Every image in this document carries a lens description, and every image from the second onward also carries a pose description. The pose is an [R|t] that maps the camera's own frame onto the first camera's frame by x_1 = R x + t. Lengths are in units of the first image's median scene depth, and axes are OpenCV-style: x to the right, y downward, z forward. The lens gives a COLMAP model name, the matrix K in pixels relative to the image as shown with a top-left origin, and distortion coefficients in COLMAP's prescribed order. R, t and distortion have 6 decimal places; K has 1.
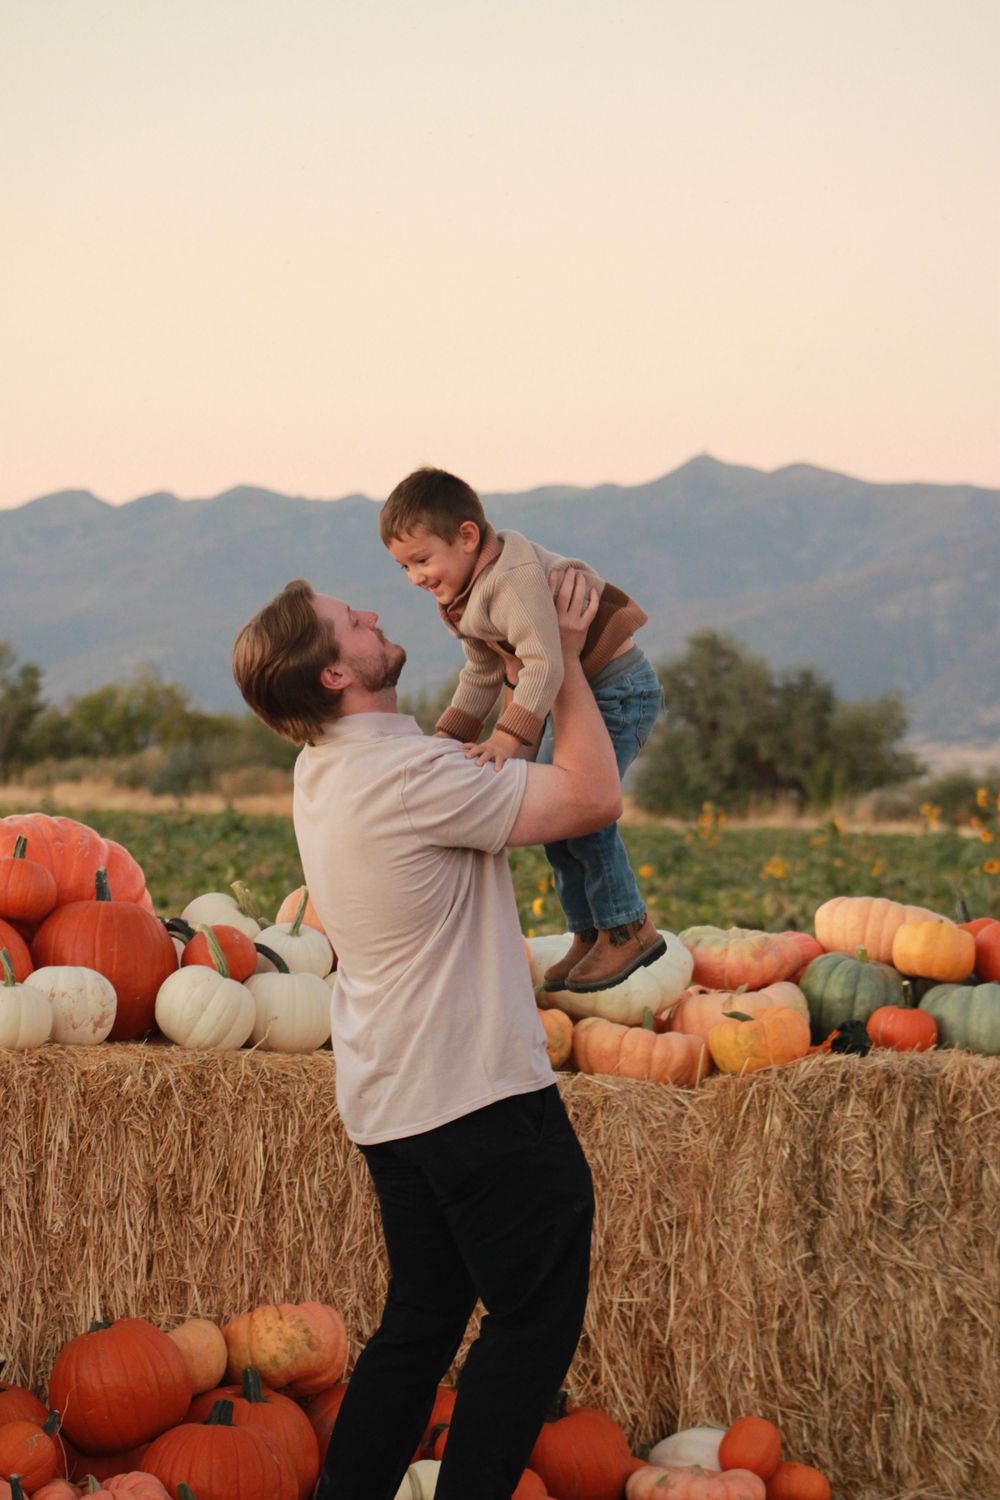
lens RADIAL K [[5354.9, 0, 500.0], [0, 5354.9, 750.0], [0, 0, 1]] dist [-0.083914, 1.314437]
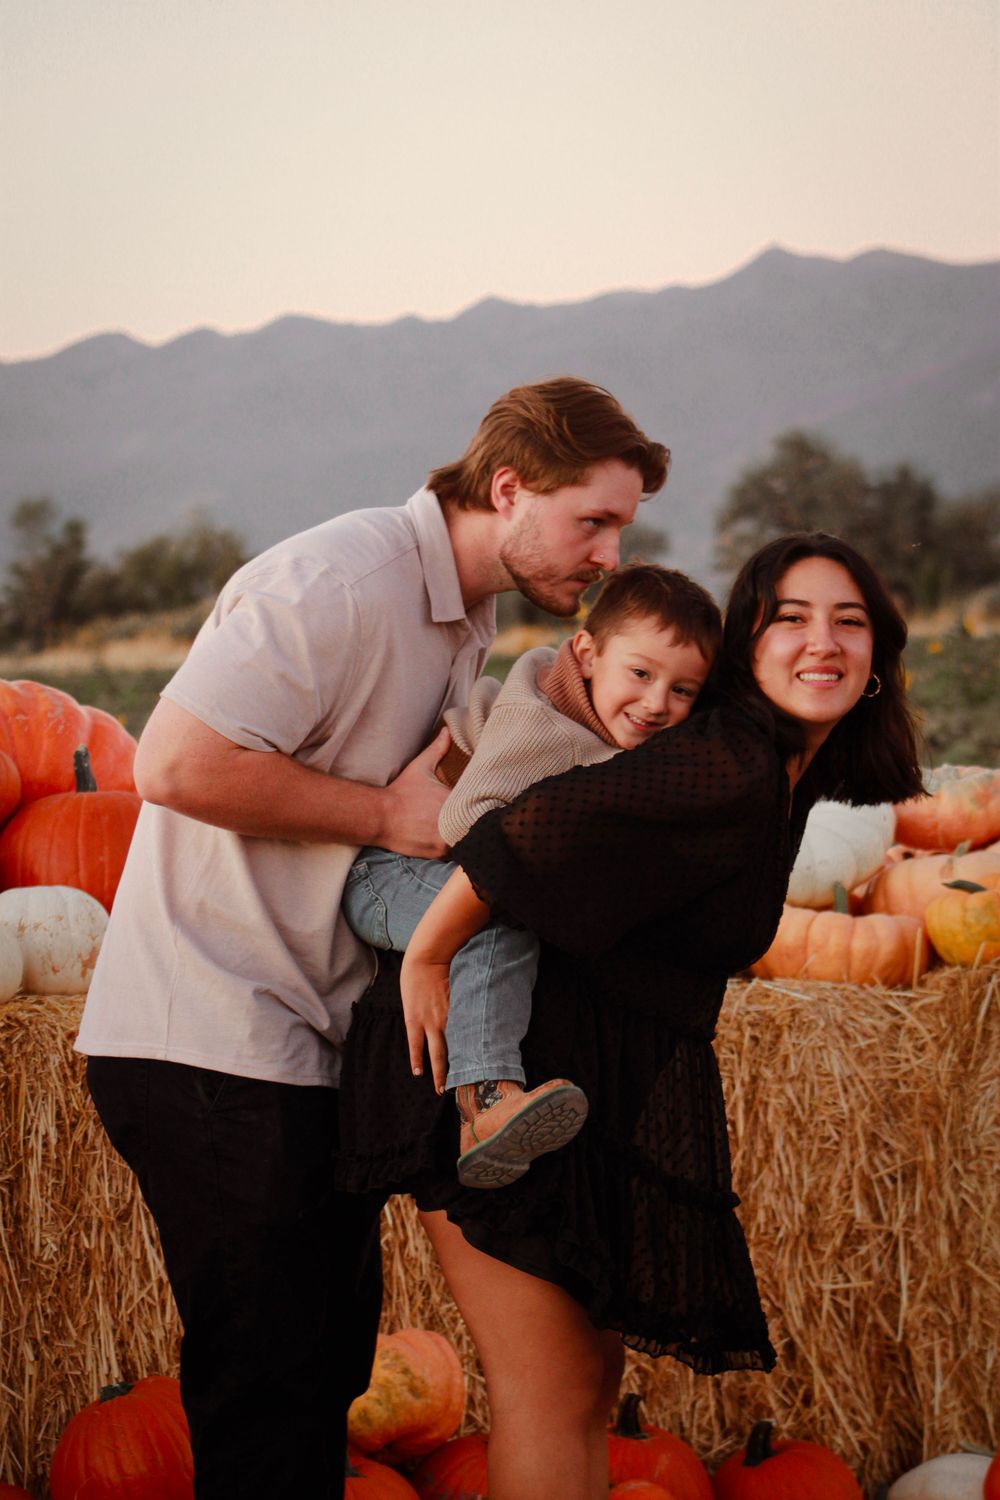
lens RADIAL K [[3596.2, 0, 500.0], [0, 3596.2, 750.0], [0, 0, 1]] dist [-0.008782, -0.065697]
pose [[0.997416, -0.070649, -0.013006, -0.011247], [0.071092, 0.996764, 0.037520, 0.008201], [0.010313, -0.038347, 0.999211, 0.511839]]
